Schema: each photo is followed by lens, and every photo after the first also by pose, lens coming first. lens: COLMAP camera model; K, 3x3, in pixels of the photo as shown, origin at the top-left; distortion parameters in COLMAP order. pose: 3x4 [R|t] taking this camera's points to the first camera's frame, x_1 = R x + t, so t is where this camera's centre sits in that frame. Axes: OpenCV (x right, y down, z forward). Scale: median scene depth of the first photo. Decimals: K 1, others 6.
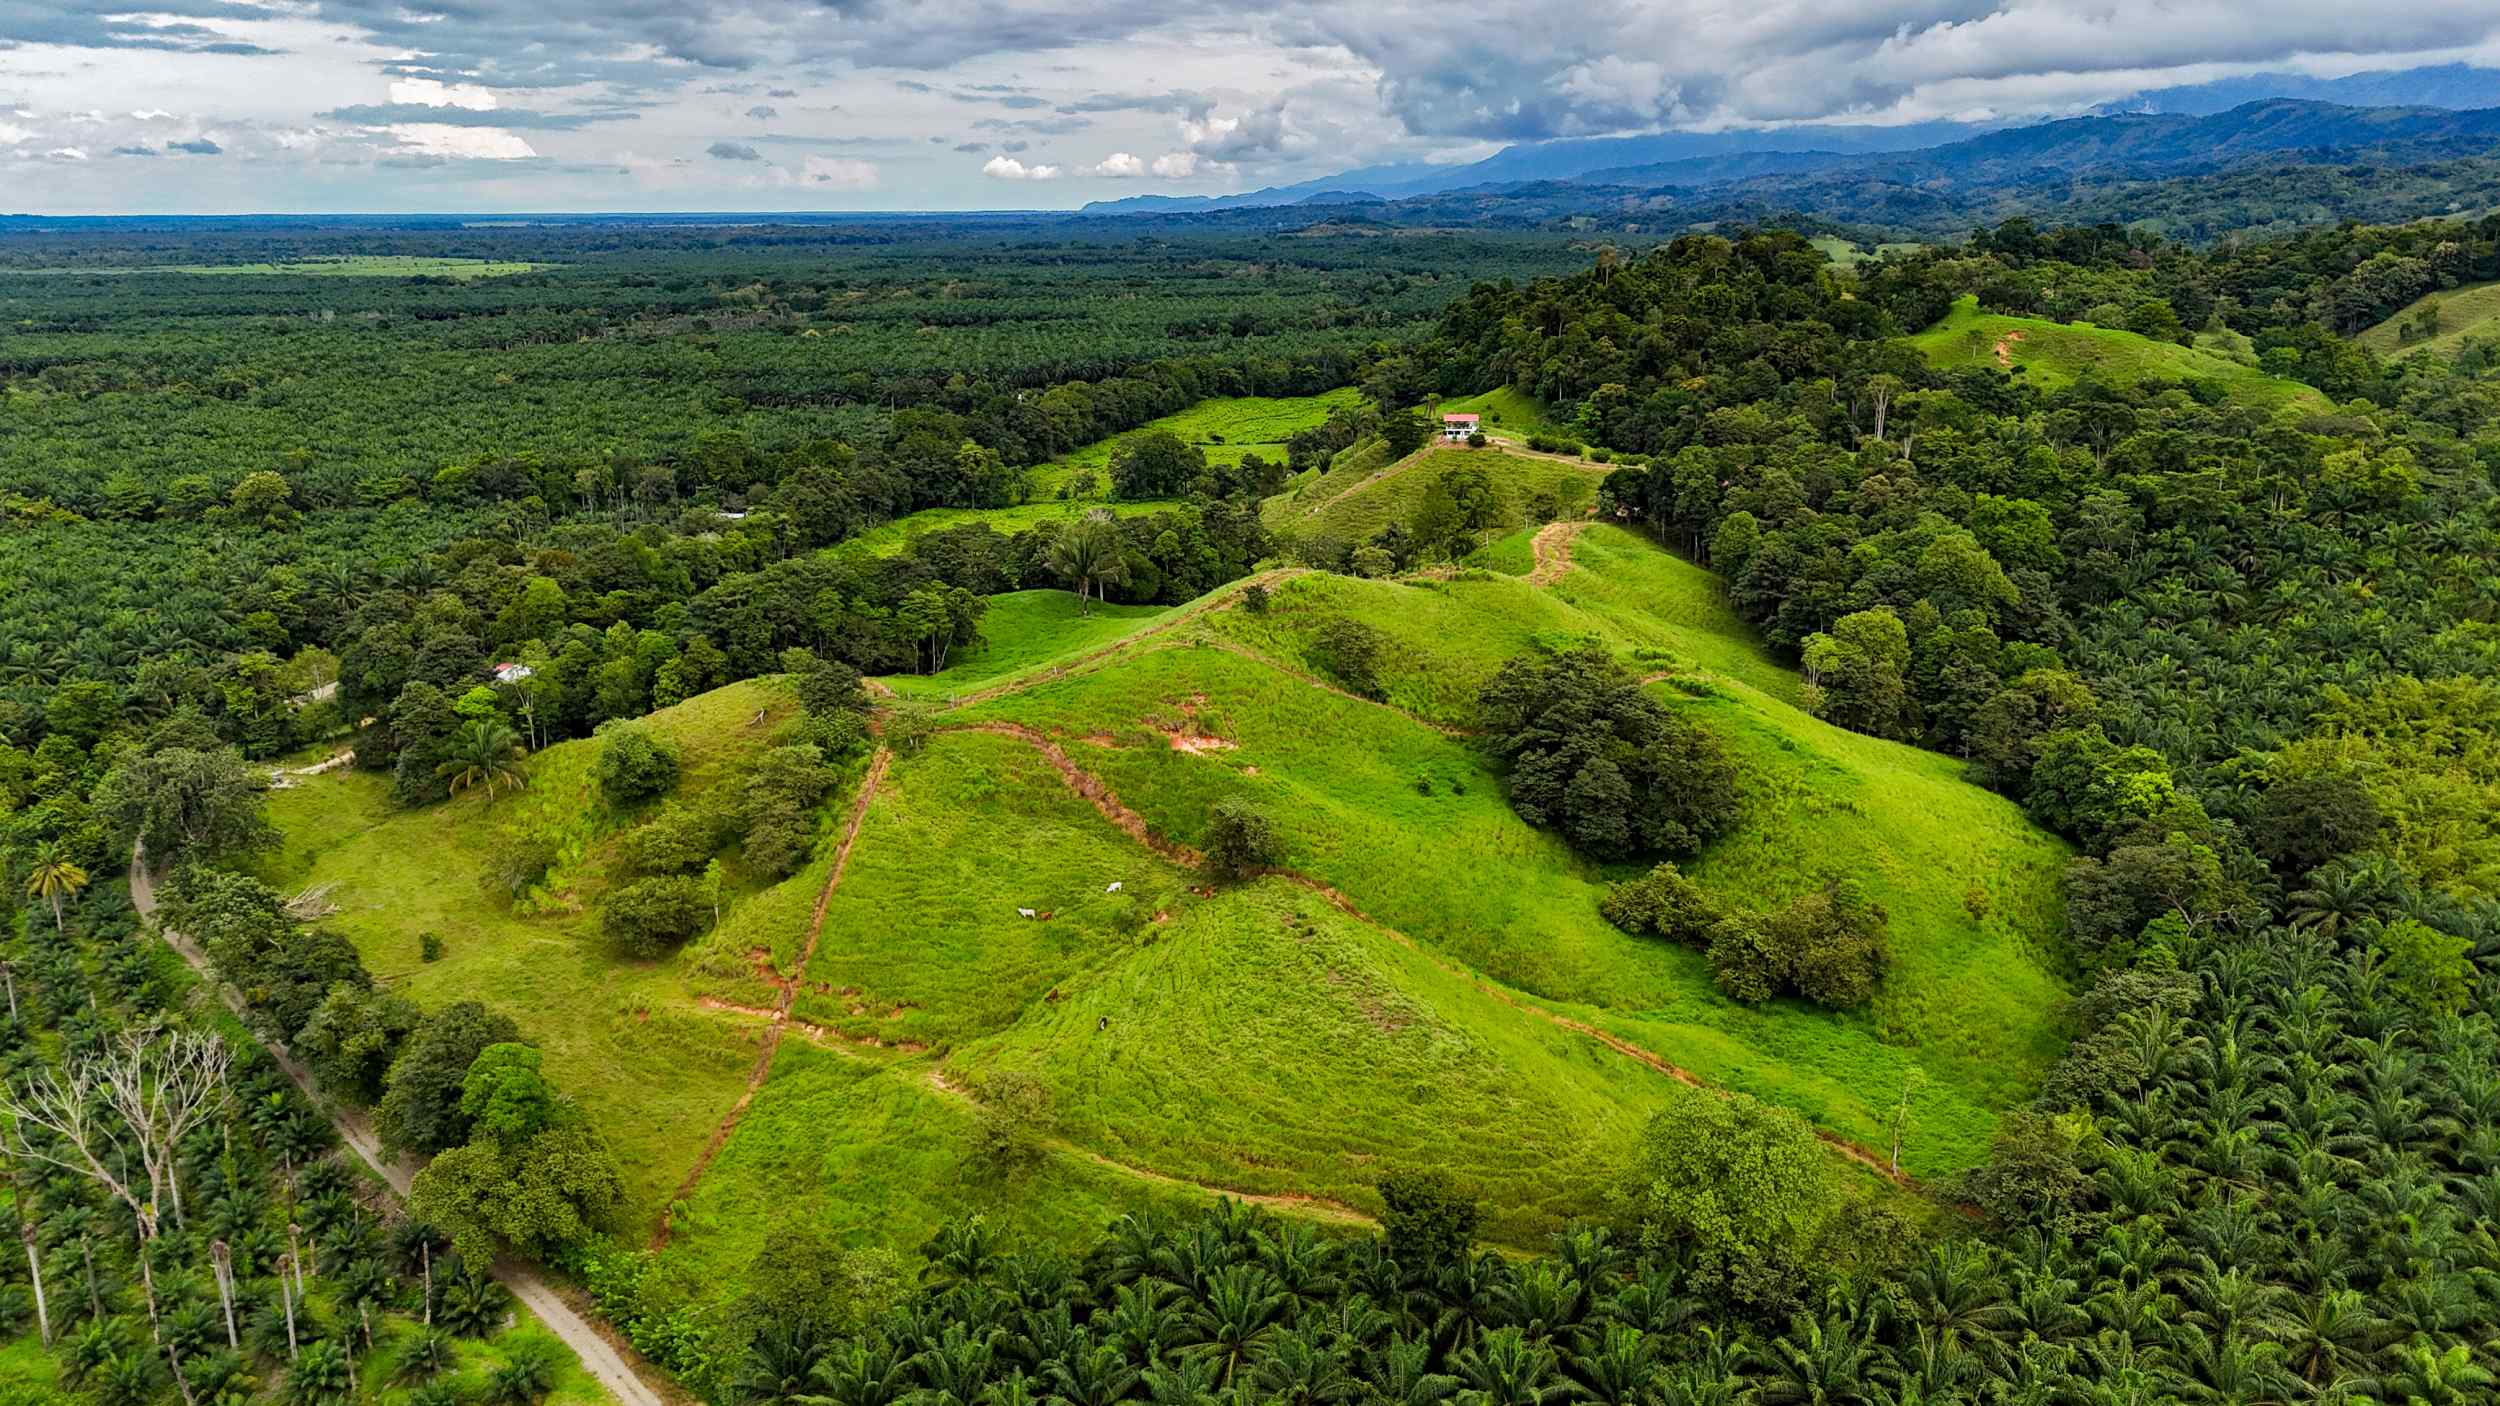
lens RADIAL K [[1843.6, 0, 1249.3], [0, 1843.6, 697.5], [0, 0, 1]] dist [0.068294, -0.062573]
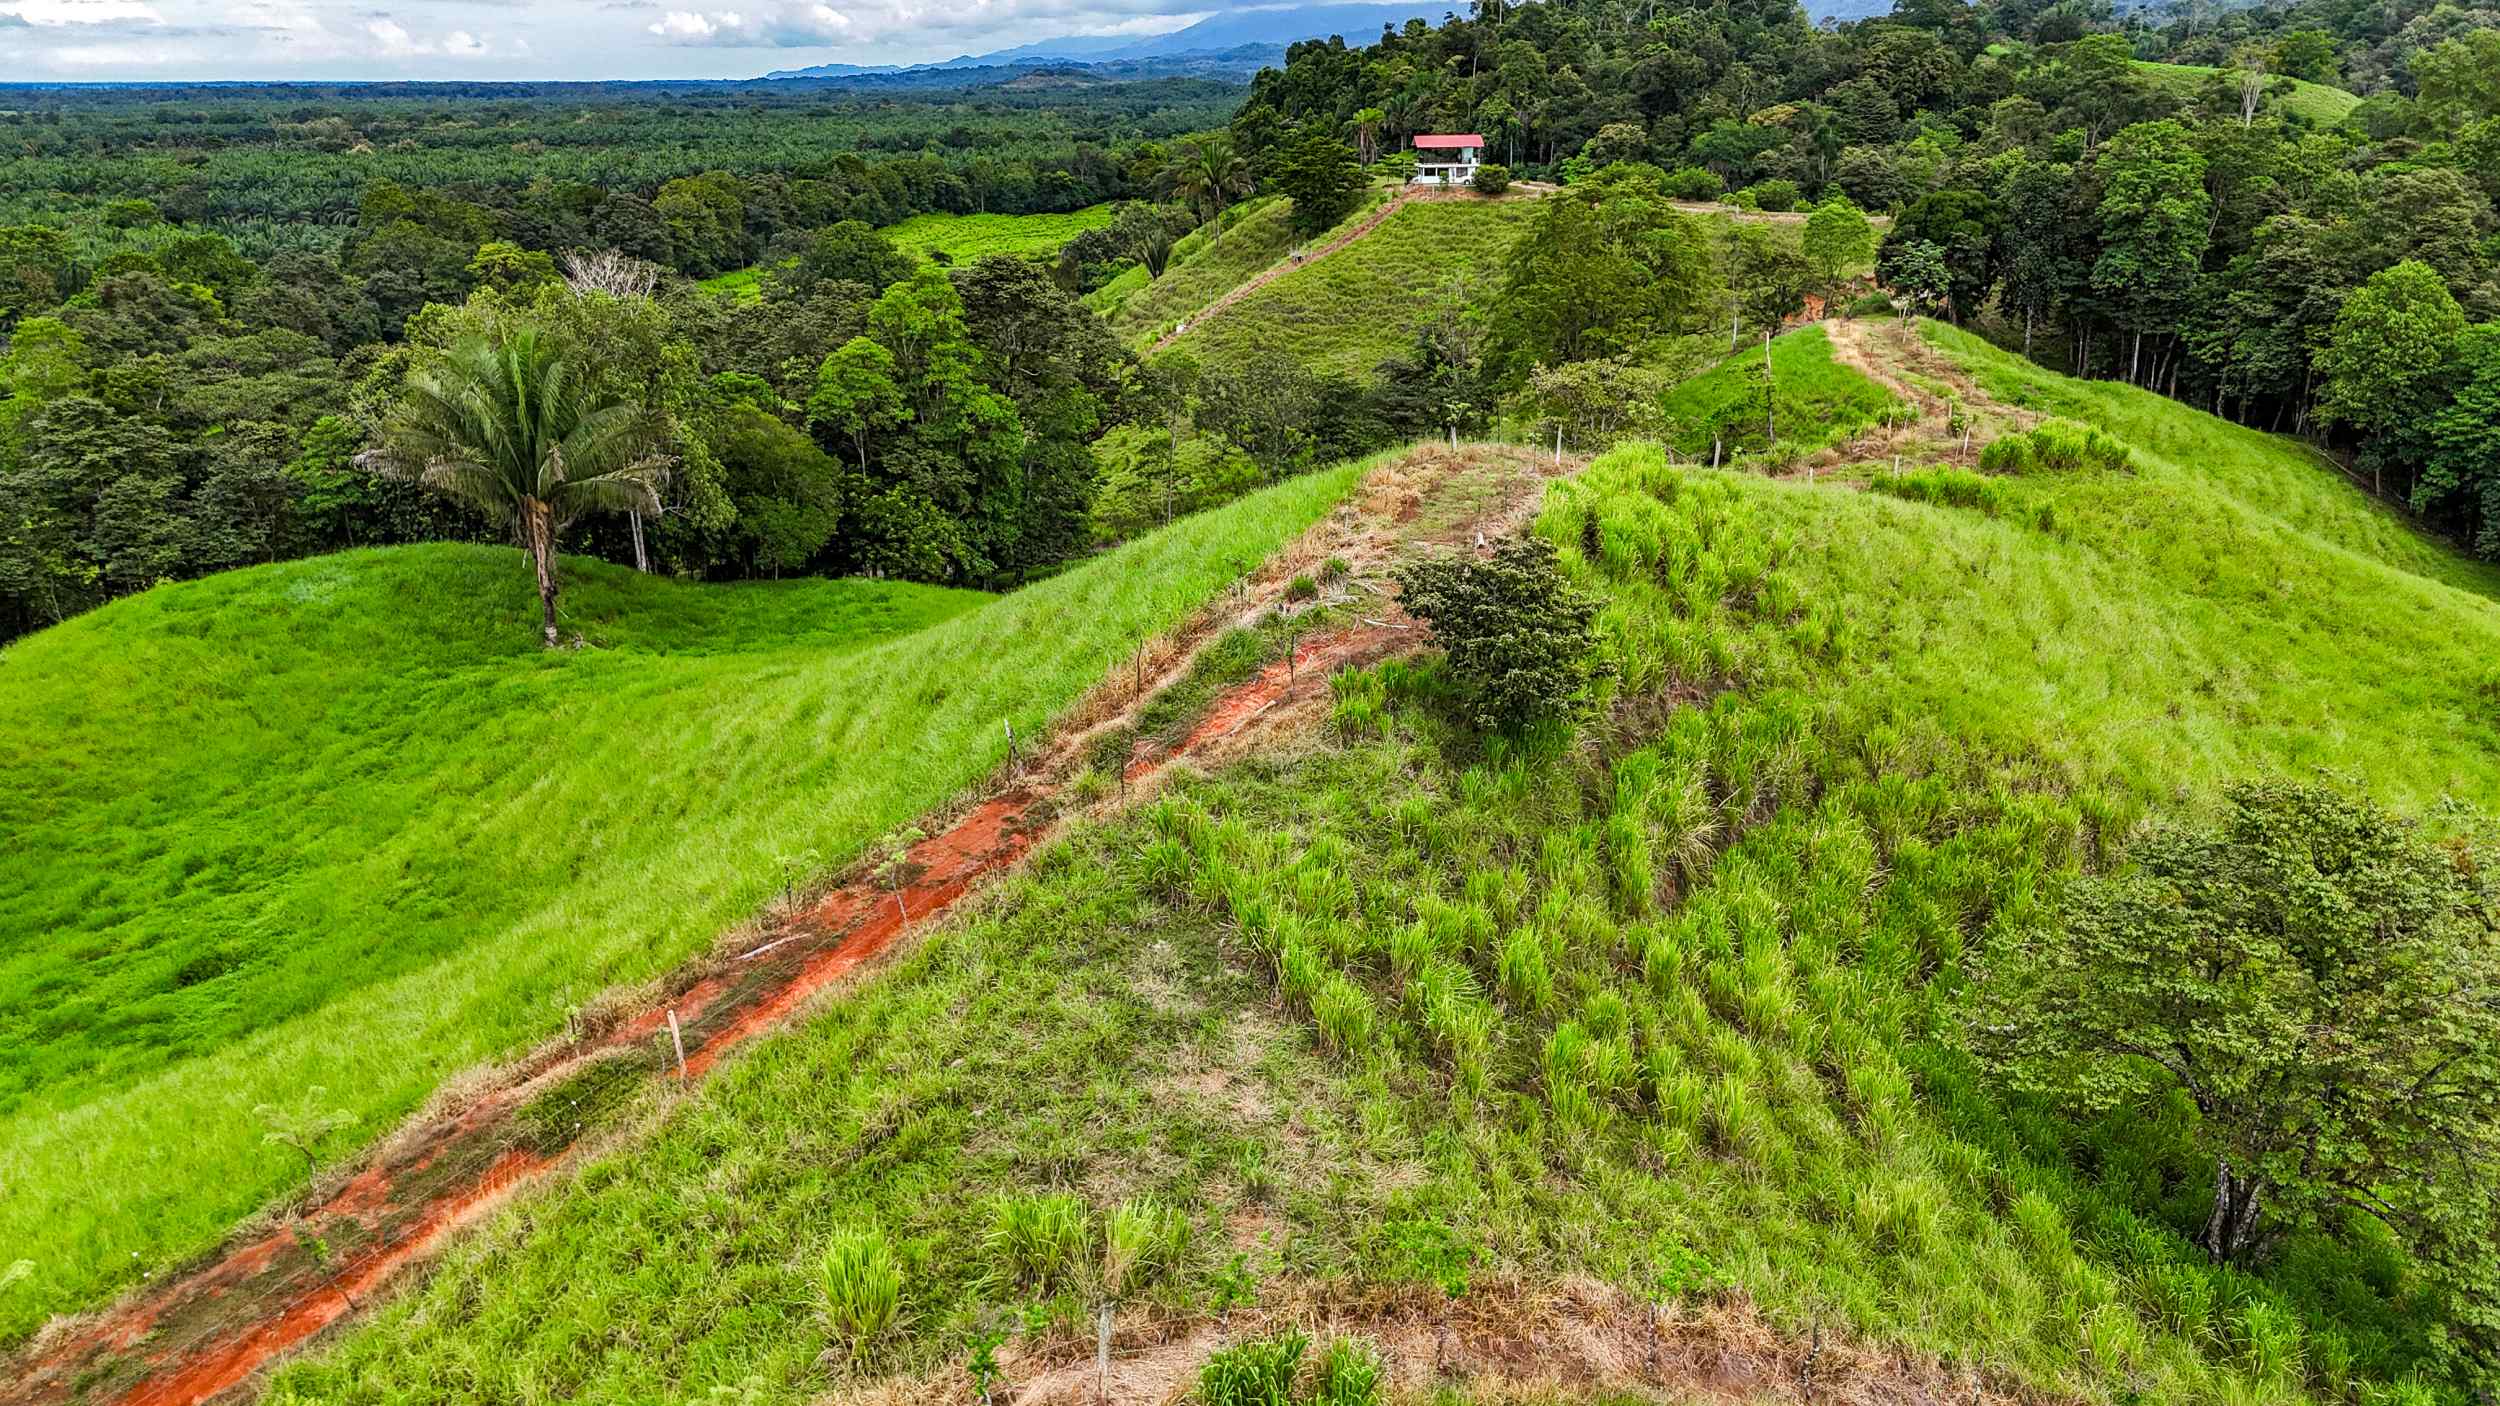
lens RADIAL K [[1843.6, 0, 1248.6], [0, 1843.6, 702.9], [0, 0, 1]] dist [0.068294, -0.062573]
pose [[0.988109, -0.047856, 0.146119, -0.018431], [0.038456, 0.997046, 0.066491, -0.031500], [-0.148869, -0.060081, 0.987030, 0.454015]]
